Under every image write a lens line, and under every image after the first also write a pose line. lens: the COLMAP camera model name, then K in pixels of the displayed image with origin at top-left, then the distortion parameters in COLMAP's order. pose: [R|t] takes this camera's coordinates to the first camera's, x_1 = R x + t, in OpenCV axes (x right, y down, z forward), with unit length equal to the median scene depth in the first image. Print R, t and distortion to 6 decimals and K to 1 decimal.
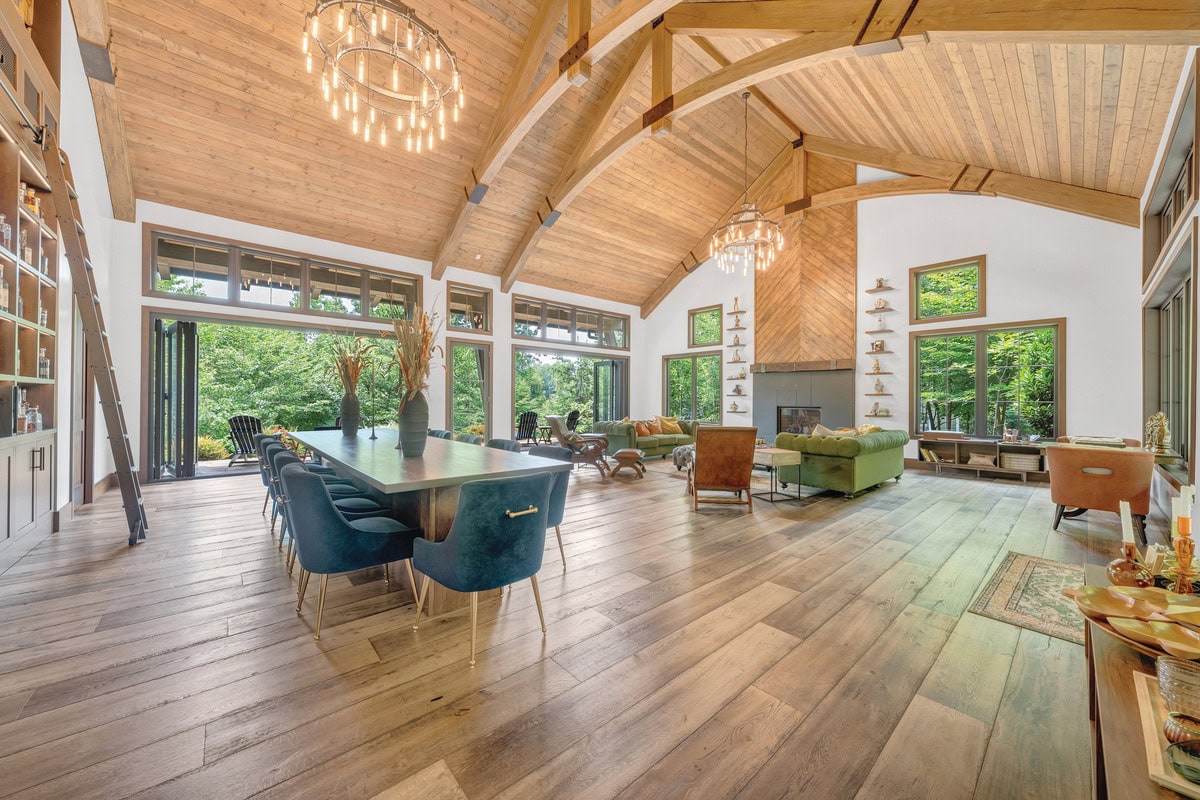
lens RADIAL K [[425.3, 0, 601.7], [0, 425.3, 398.1], [0, 0, 1]] dist [-0.000152, -0.000051]
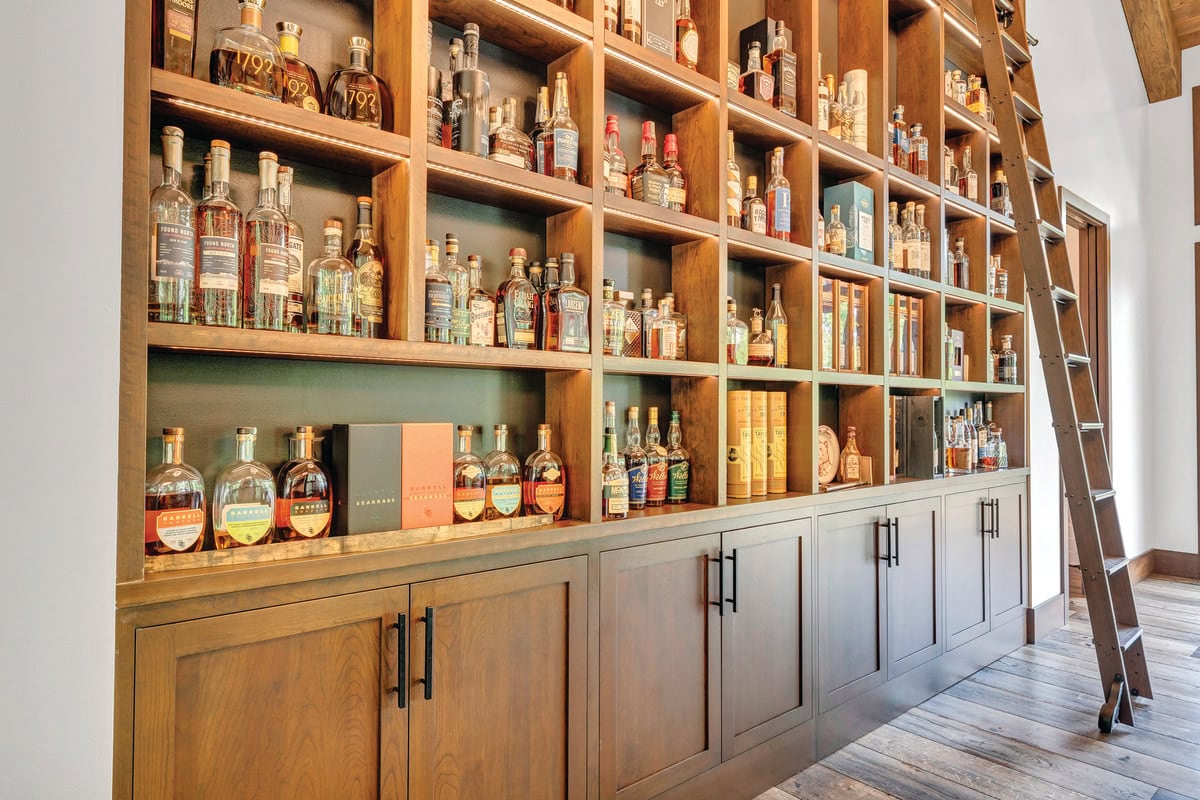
lens RADIAL K [[712.7, 0, 593.9], [0, 712.7, 394.4], [0, 0, 1]] dist [-0.005989, -0.001232]
pose [[-0.026778, -0.023132, -0.999374, -0.118158], [-0.006132, 0.999717, -0.022976, -0.002007], [0.999623, 0.005513, -0.026912, 0.181722]]
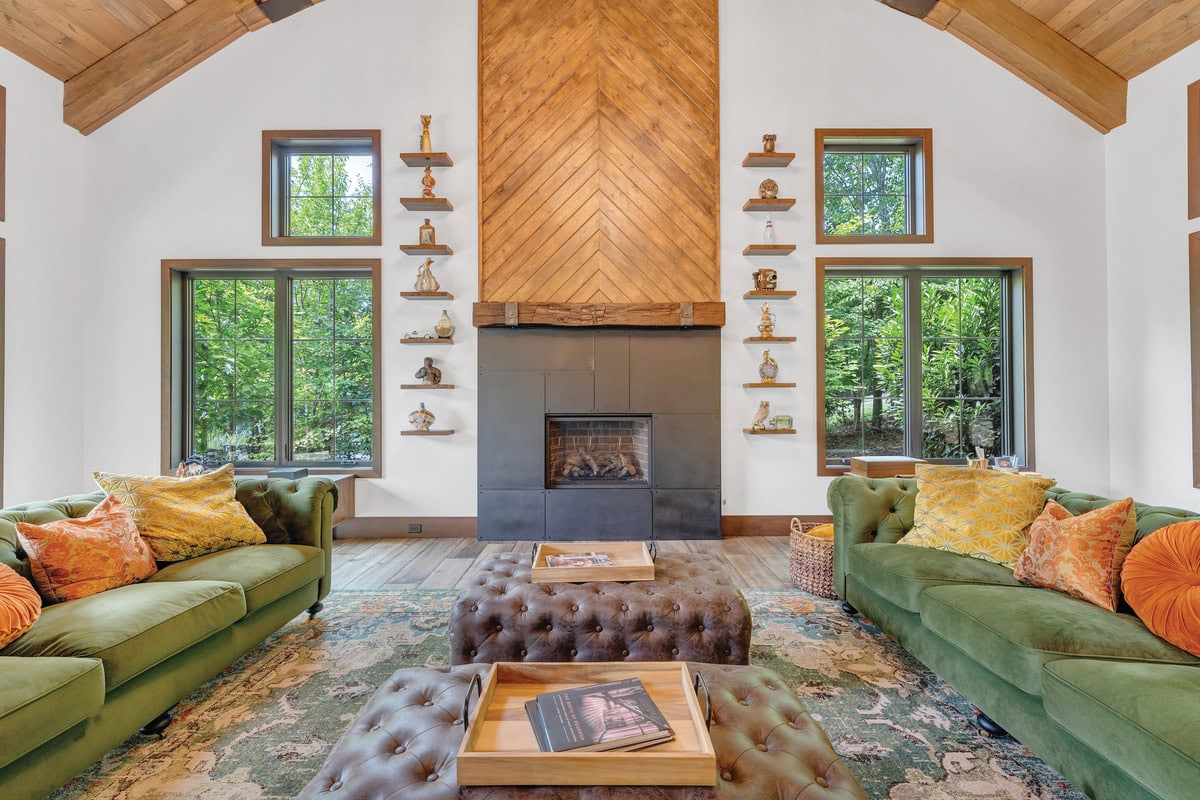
lens RADIAL K [[485.6, 0, 595.5], [0, 485.6, 399.5], [0, 0, 1]] dist [0.001165, 0.000987]
pose [[0.664114, -0.004992, 0.747615, 0.118593], [0.004230, 0.999987, 0.002920, 0.005136], [-0.747619, 0.001223, 0.664126, 0.726935]]
